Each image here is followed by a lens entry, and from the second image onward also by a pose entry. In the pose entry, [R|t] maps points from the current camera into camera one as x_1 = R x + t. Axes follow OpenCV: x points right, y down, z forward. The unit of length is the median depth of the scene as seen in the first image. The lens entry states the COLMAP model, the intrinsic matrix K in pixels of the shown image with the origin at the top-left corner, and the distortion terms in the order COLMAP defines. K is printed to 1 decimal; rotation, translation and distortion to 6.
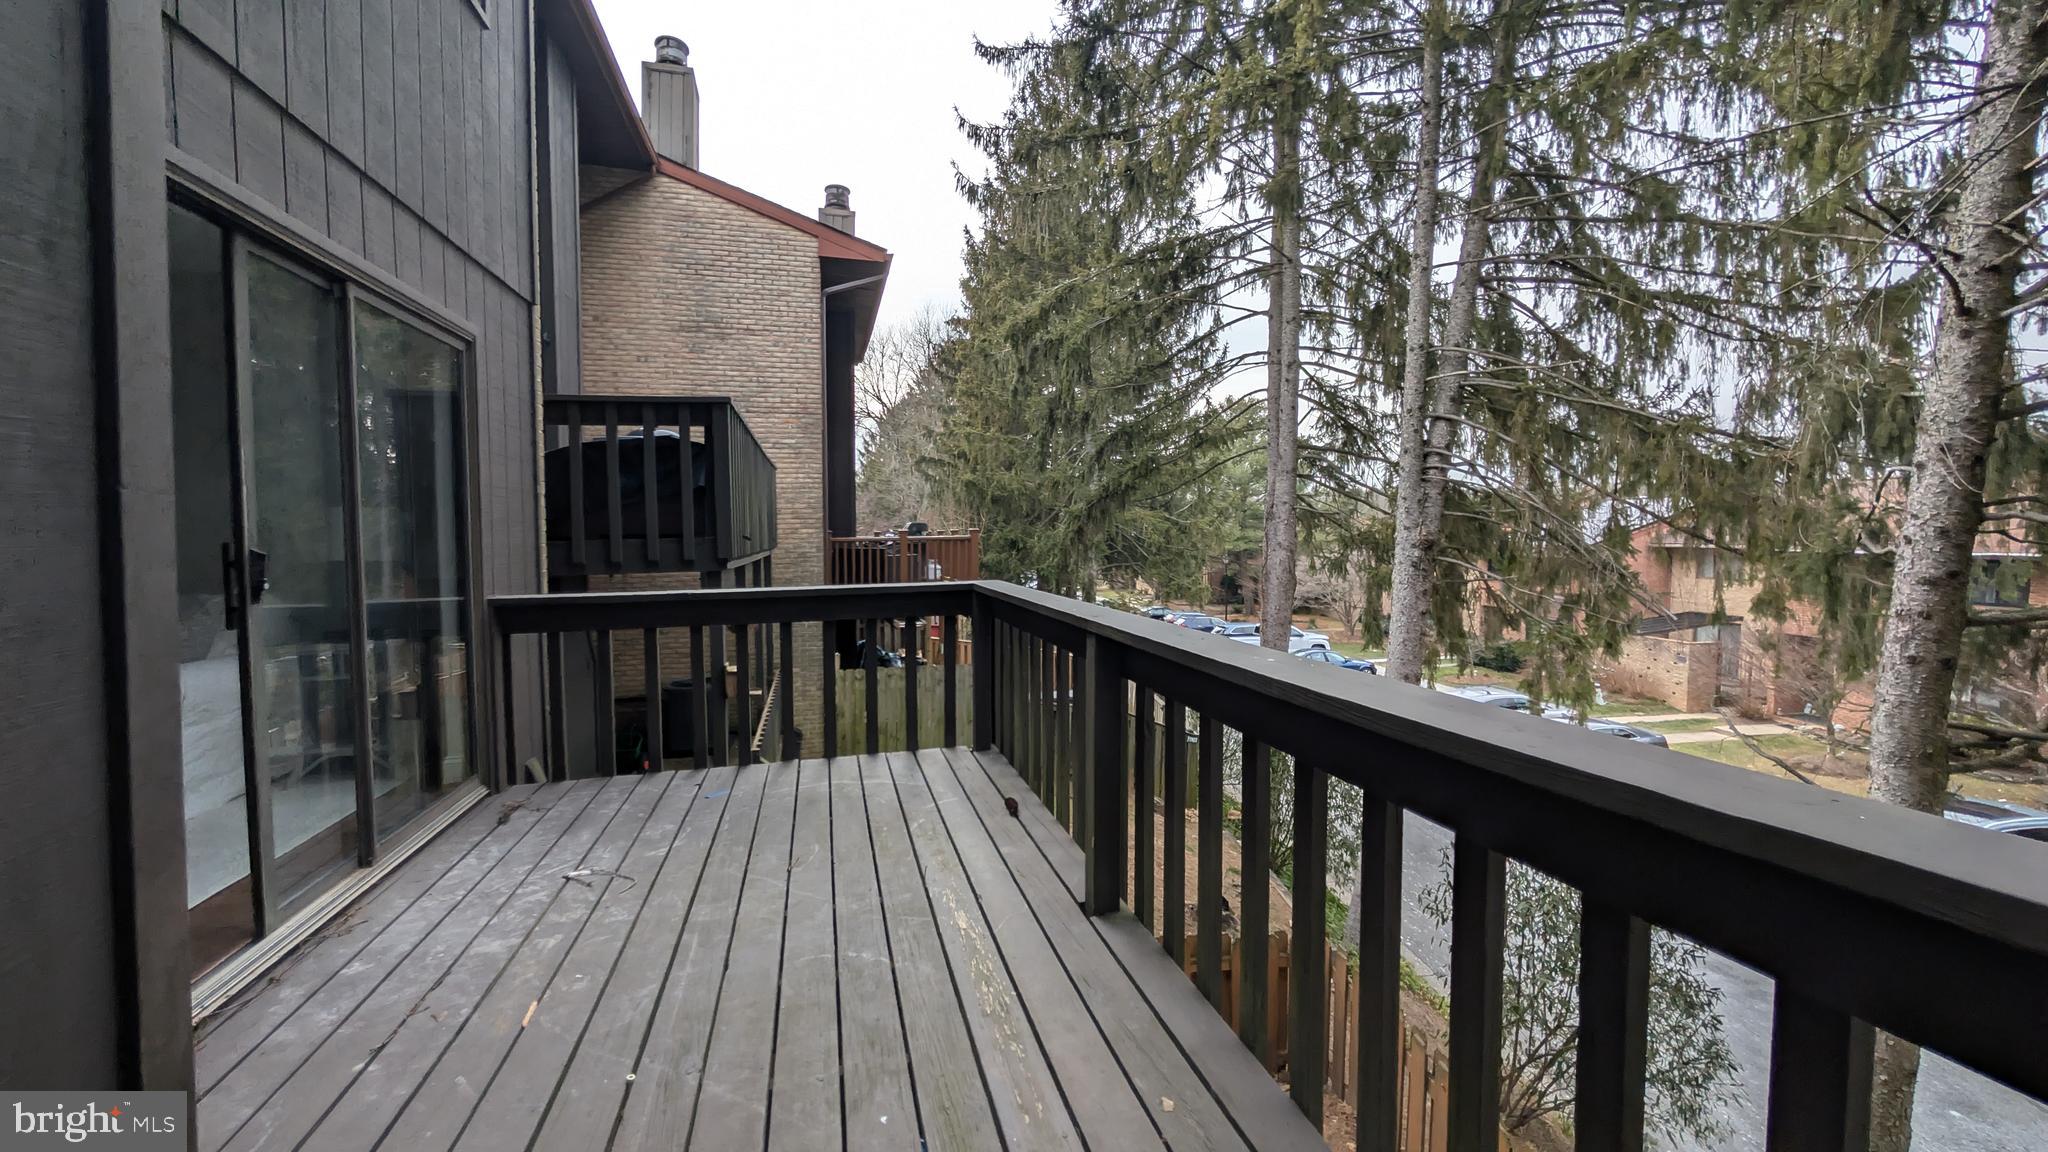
lens RADIAL K [[764.3, 0, 1026.0], [0, 764.3, 550.8], [0, 0, 1]] dist [-0.007698, 0.001400]
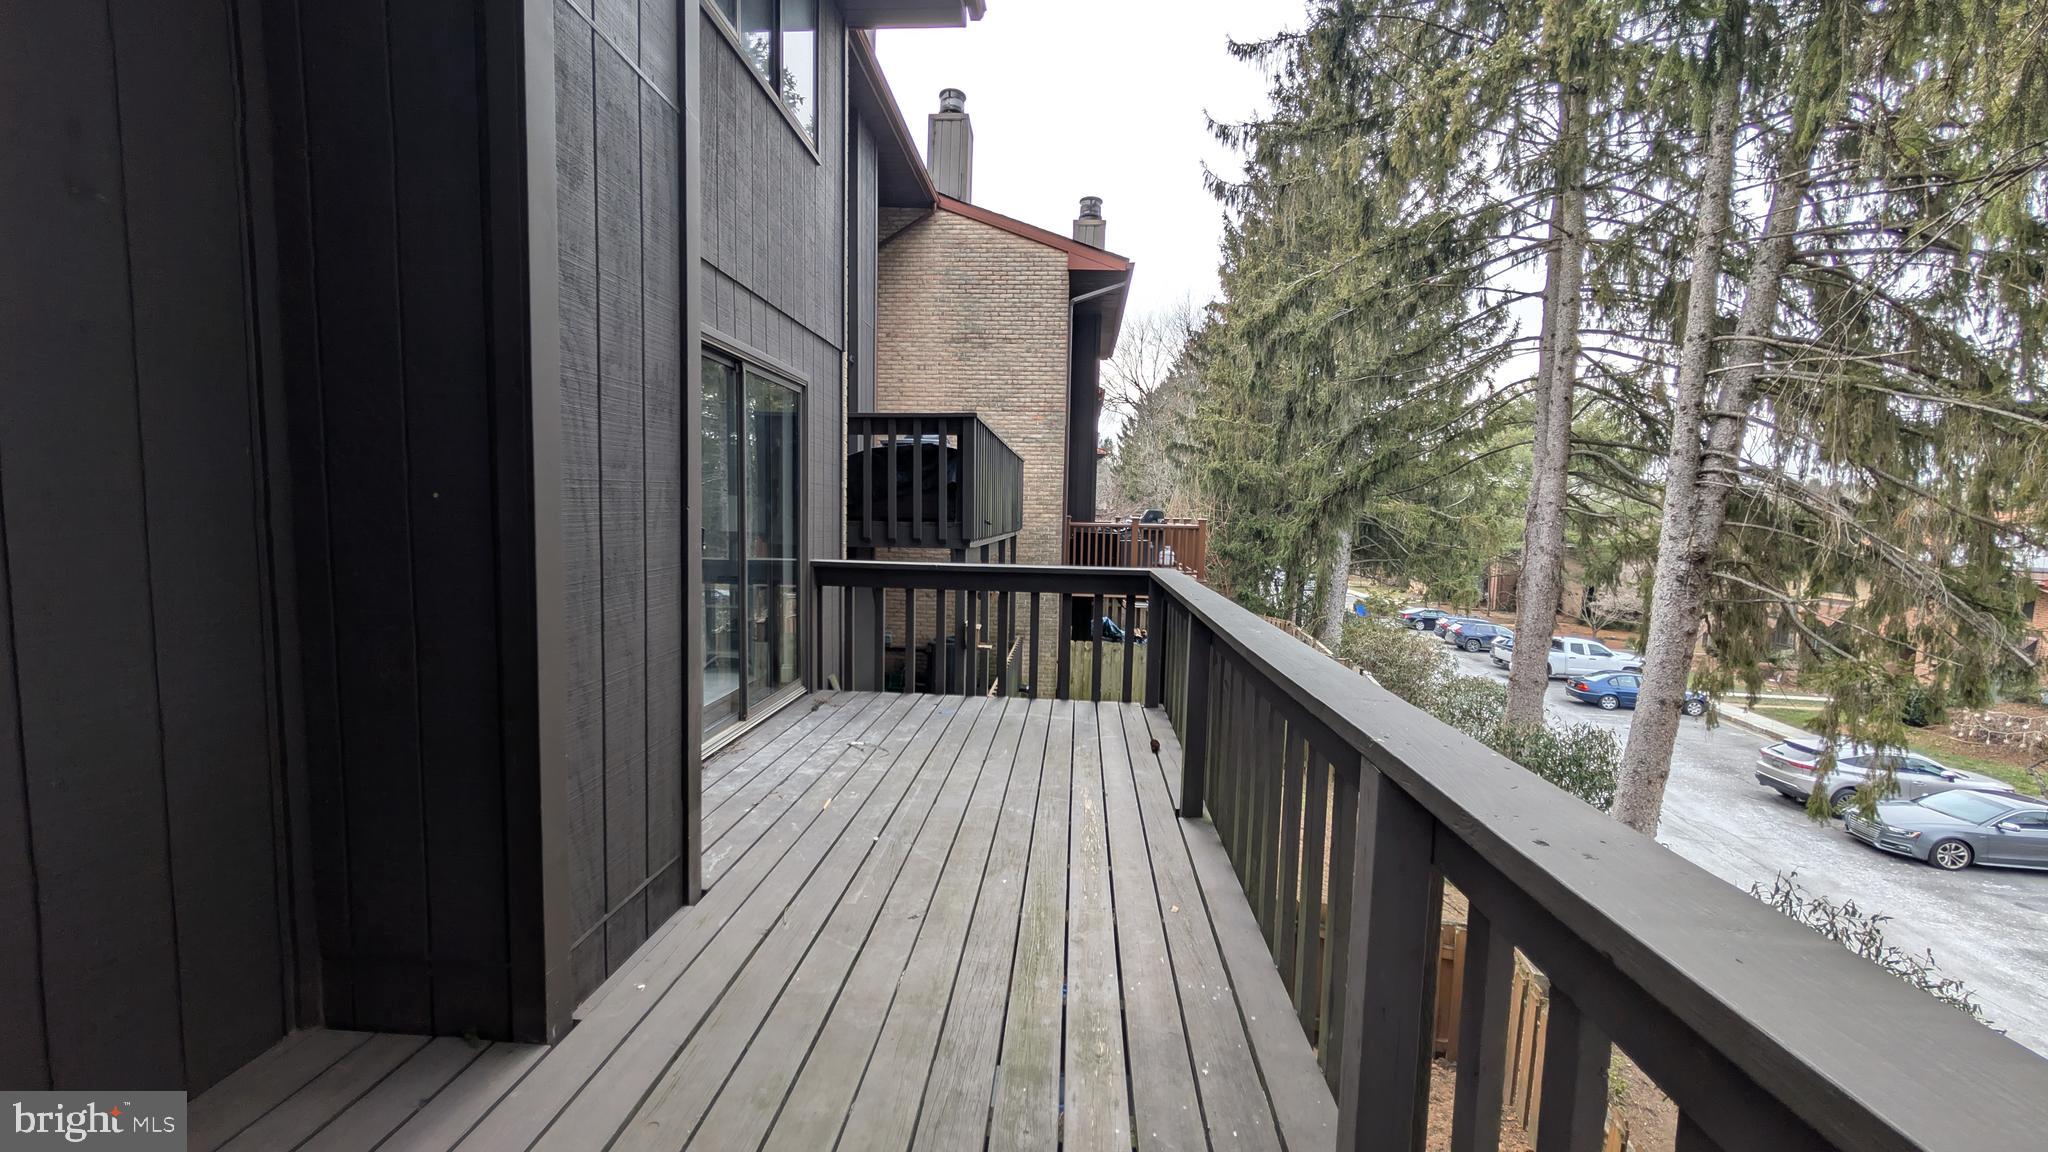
lens RADIAL K [[764.3, 0, 1022.2], [0, 764.3, 573.6], [0, 0, 1]] dist [-0.007698, 0.001400]
pose [[0.942460, 0.060623, -0.328775, 0.072981], [-0.043465, 0.997294, 0.059296, -0.008079], [0.331480, -0.041594, 0.942545, -0.111939]]
